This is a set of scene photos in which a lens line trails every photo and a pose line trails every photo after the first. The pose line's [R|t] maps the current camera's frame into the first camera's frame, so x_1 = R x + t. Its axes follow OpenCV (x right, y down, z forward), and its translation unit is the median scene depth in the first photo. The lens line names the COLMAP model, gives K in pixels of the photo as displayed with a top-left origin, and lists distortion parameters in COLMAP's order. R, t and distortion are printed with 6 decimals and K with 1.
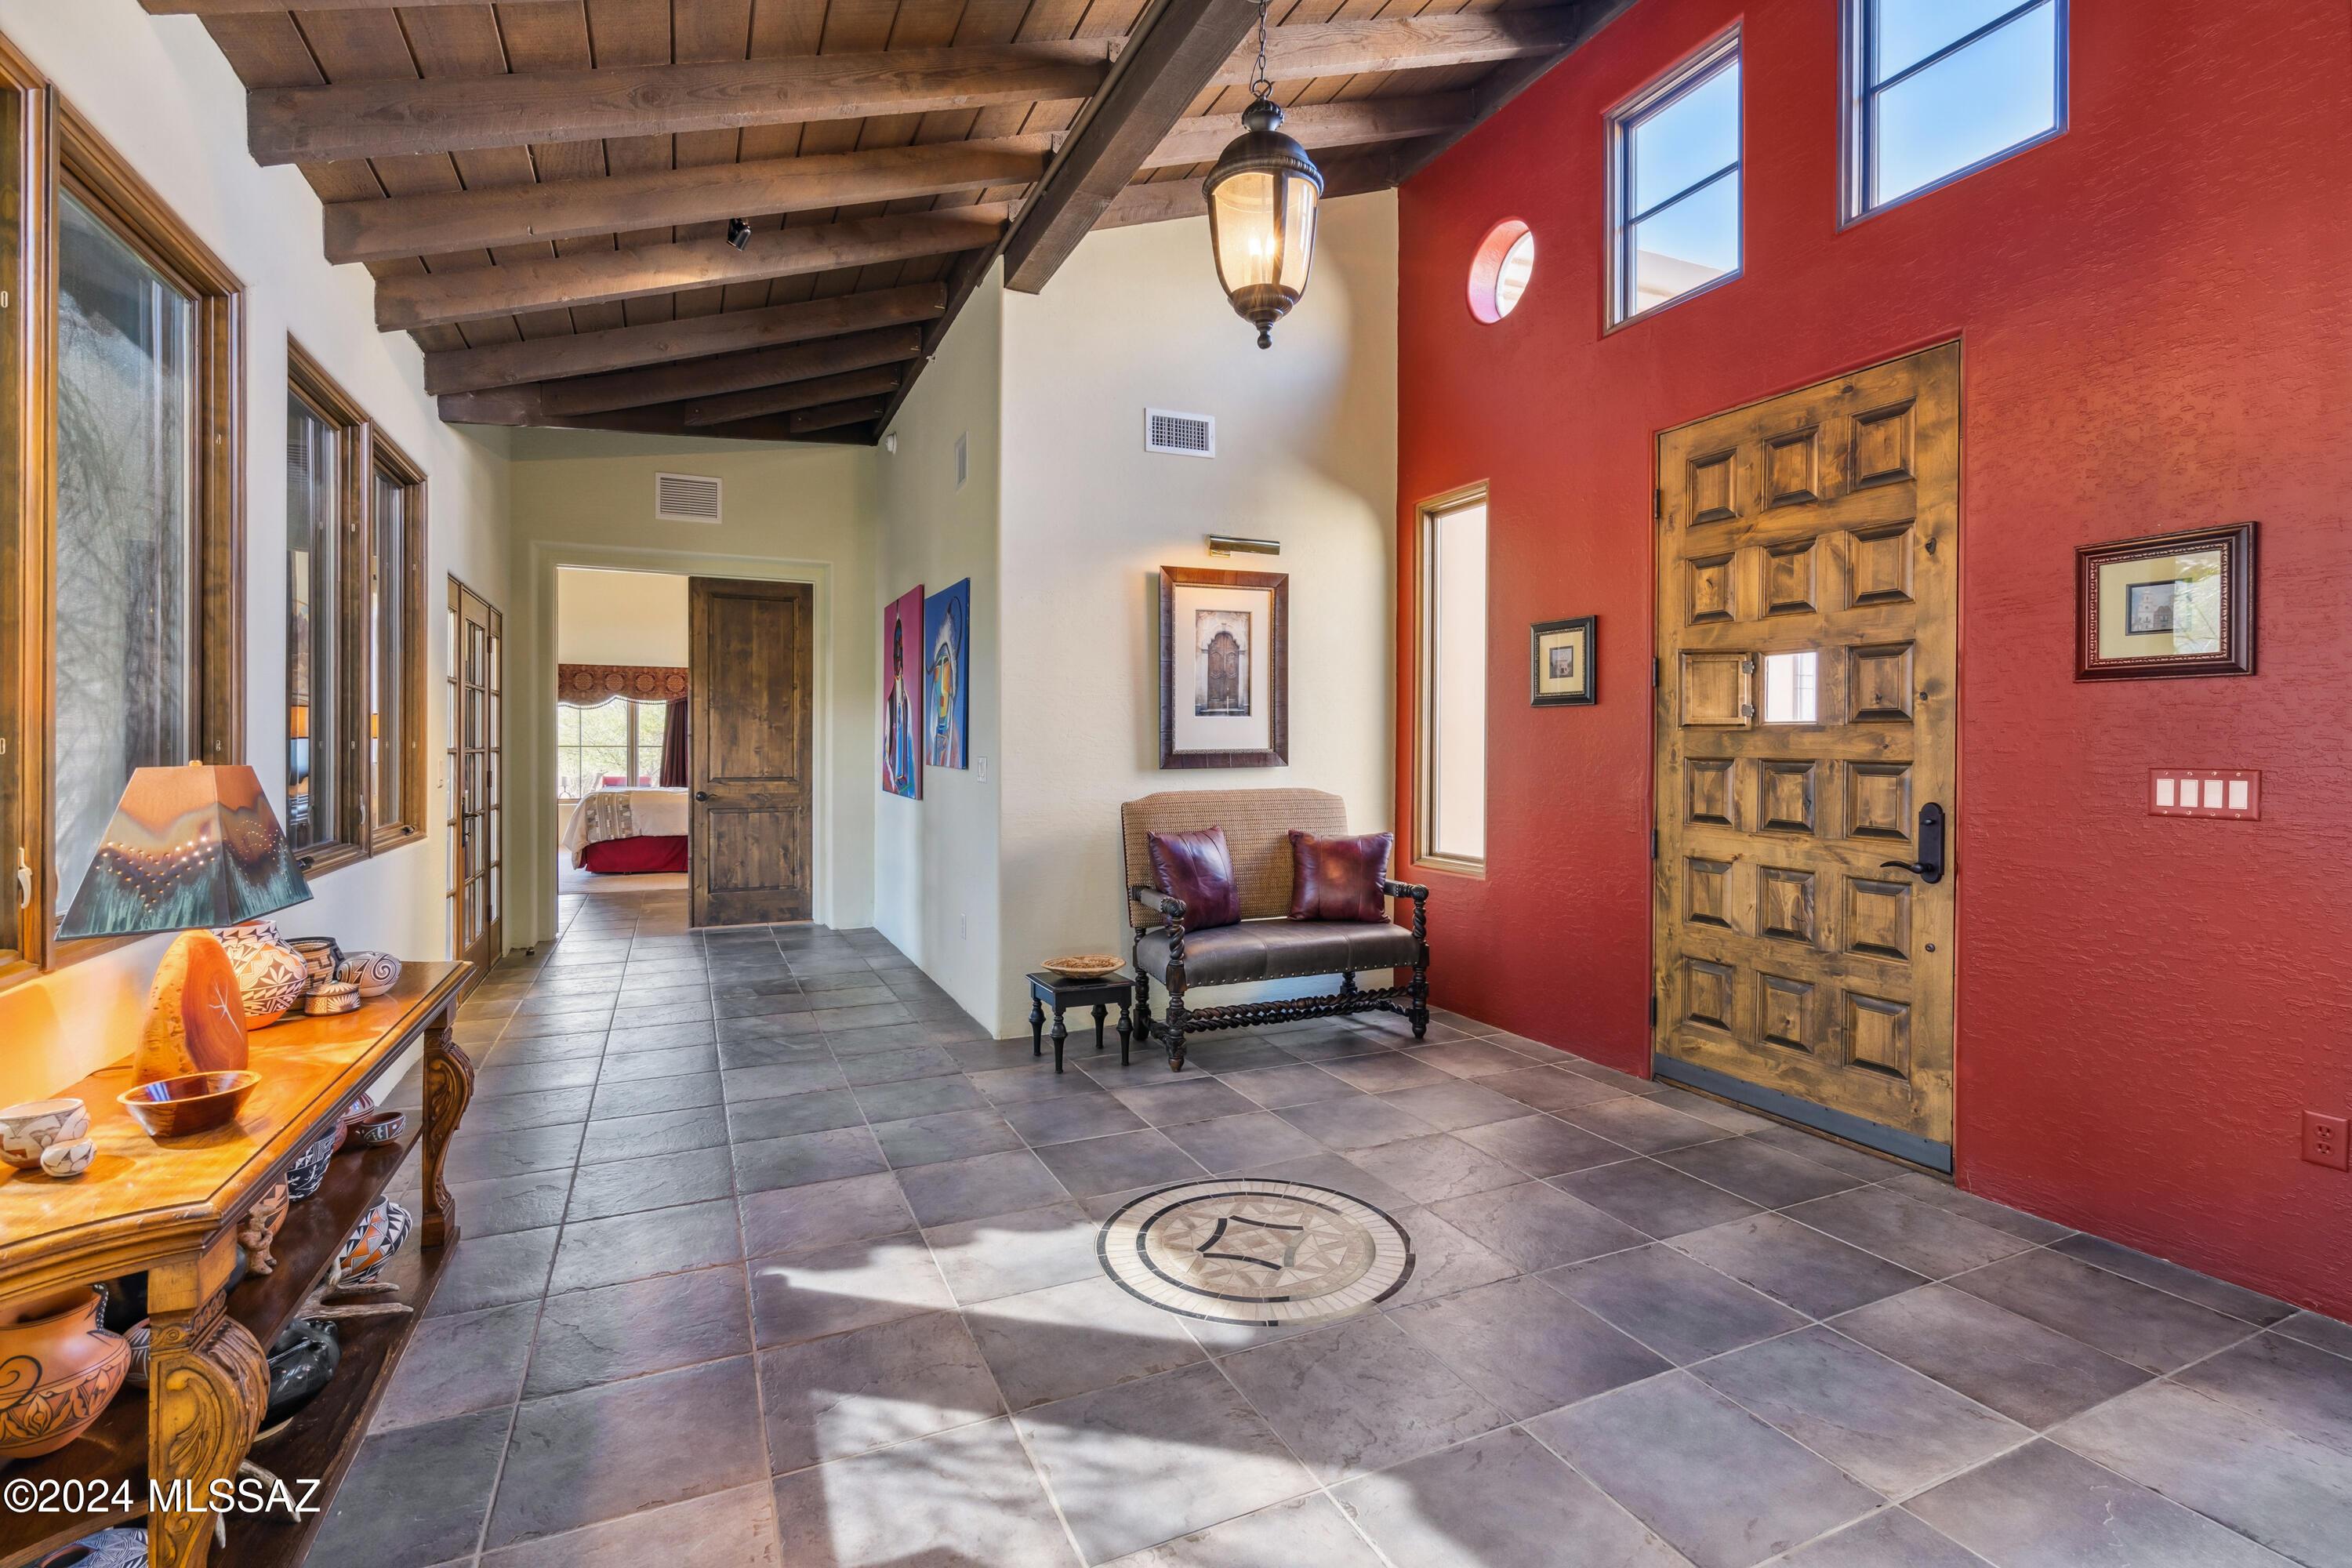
lens RADIAL K [[1082.3, 0, 1187.9], [0, 1082.3, 750.5], [0, 0, 1]] dist [-0.001916, 0.001389]
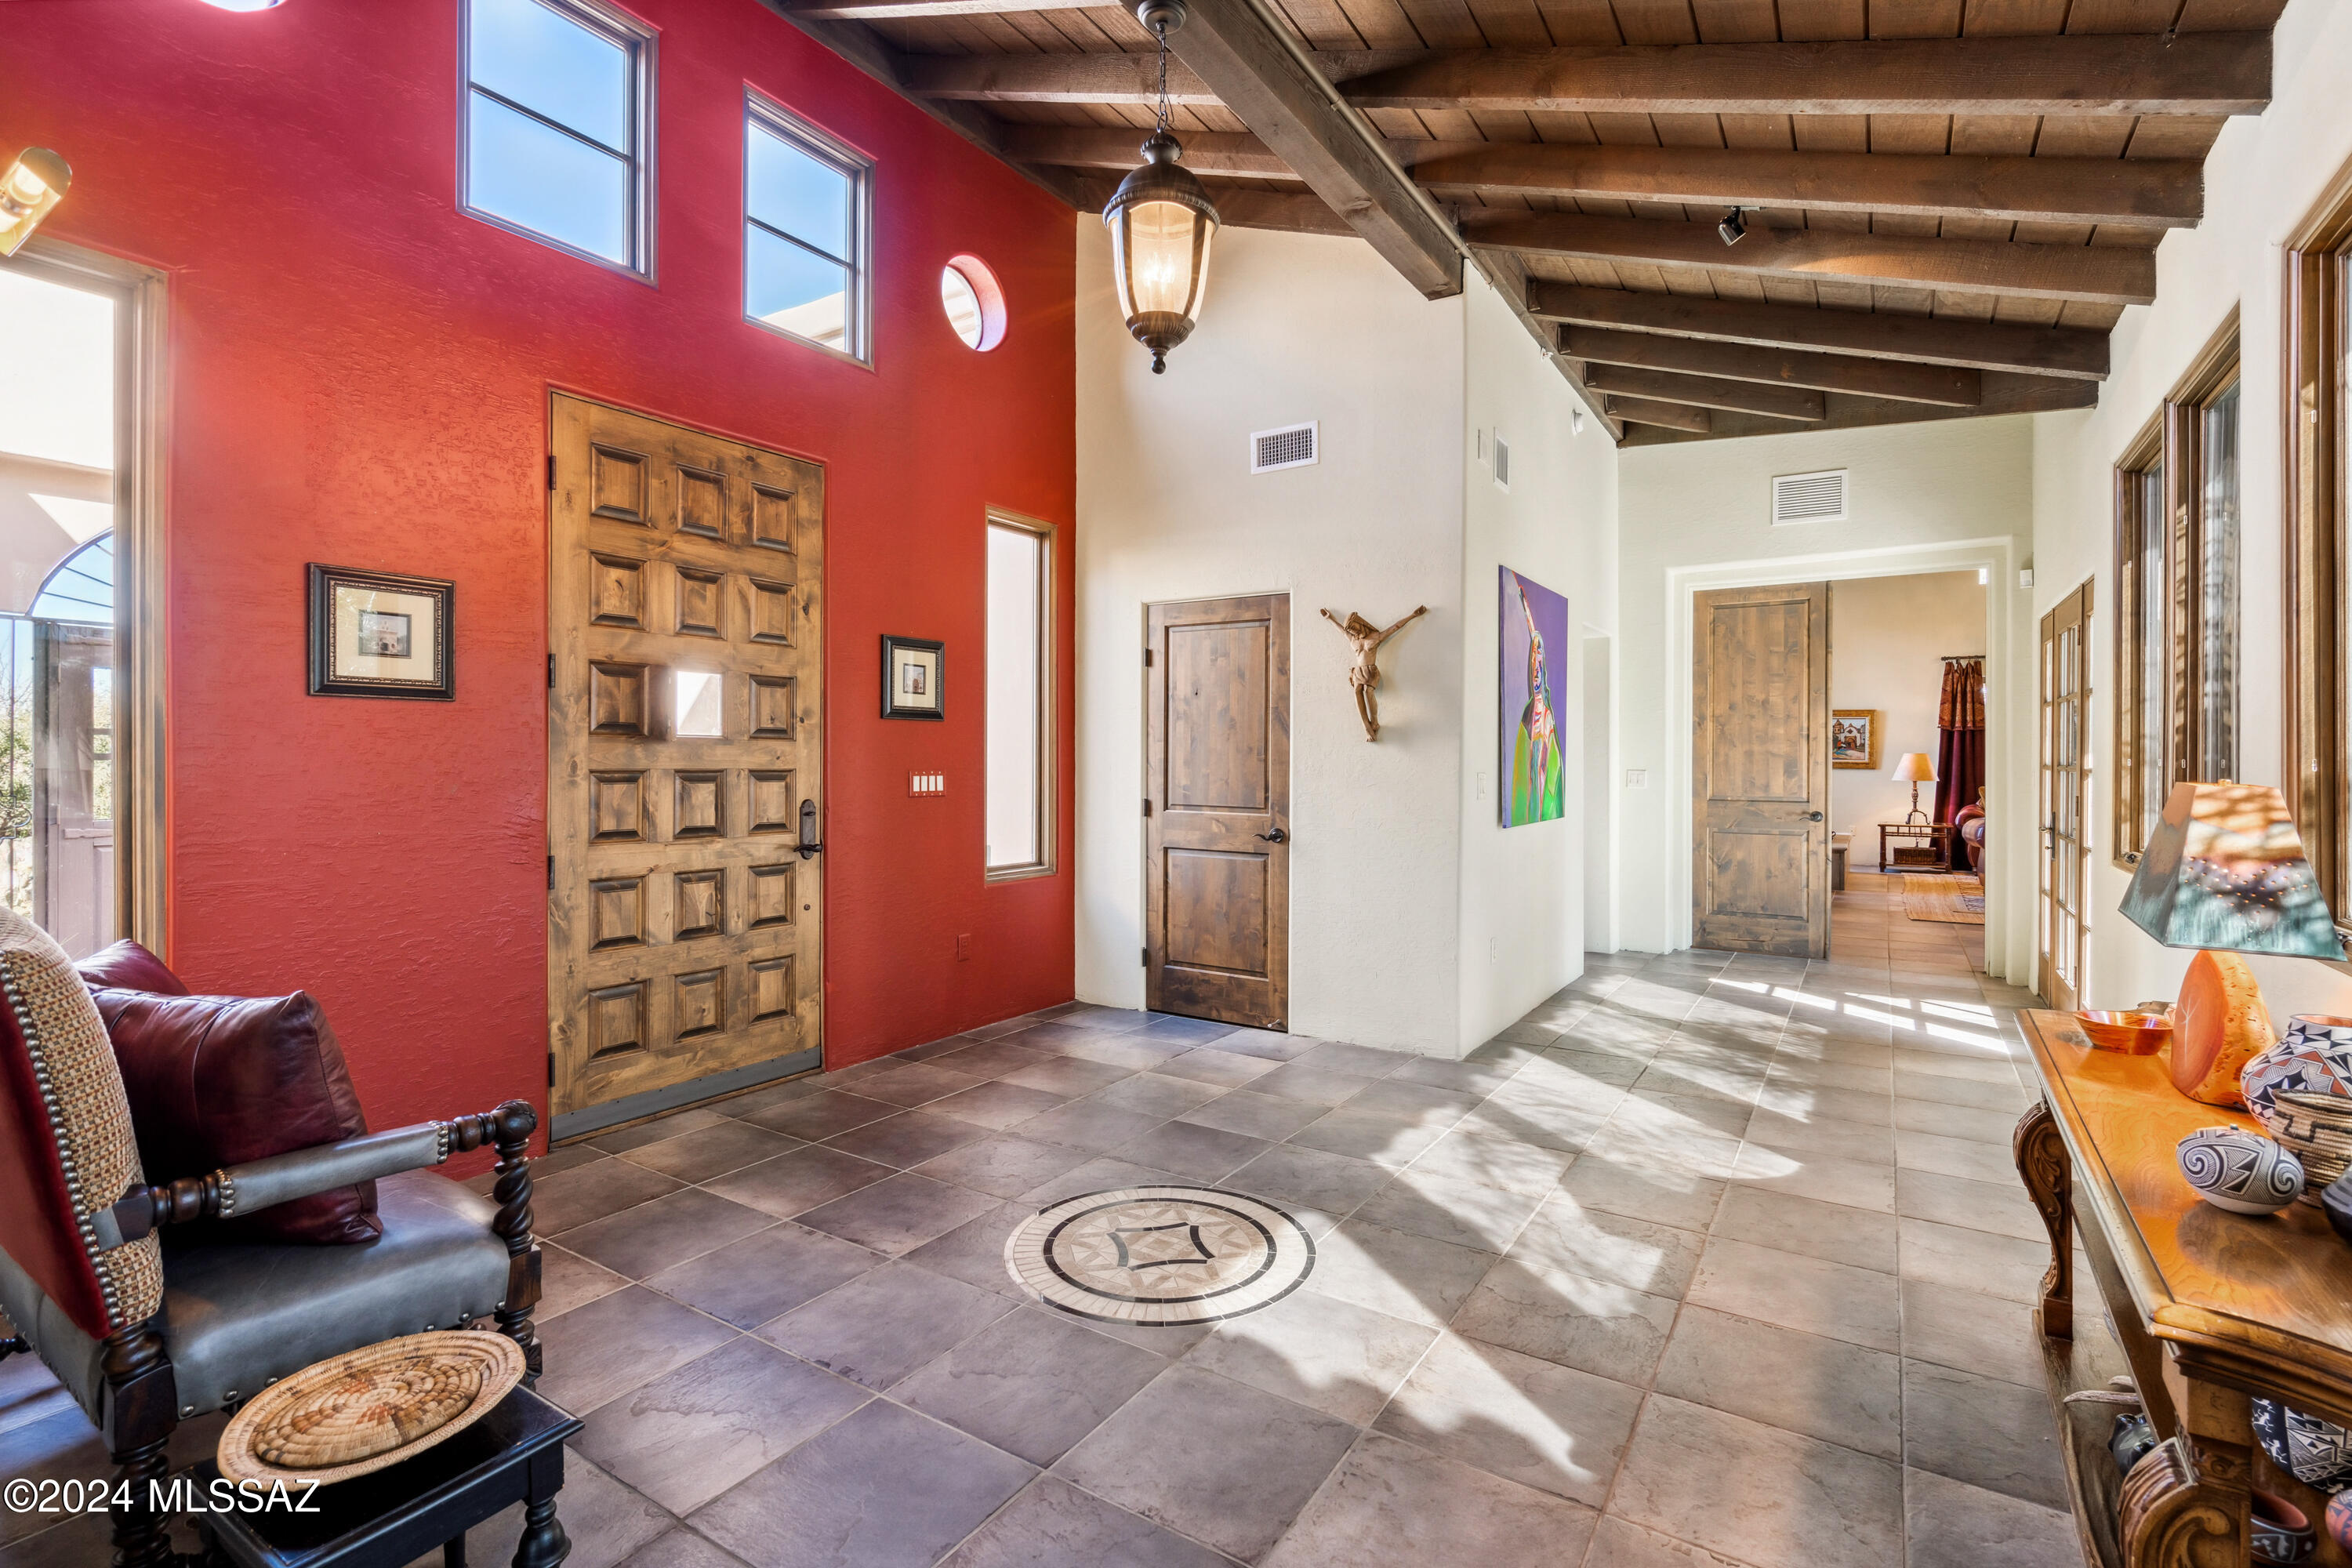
lens RADIAL K [[1082.3, 0, 1178.5], [0, 1082.3, 765.3], [0, 0, 1]] dist [-0.001916, 0.001389]
pose [[-0.523973, -0.007386, 0.851703, -0.657871], [0.002193, 0.999947, 0.010021, -0.006537], [-0.851732, 0.007118, -0.523929, 1.227668]]
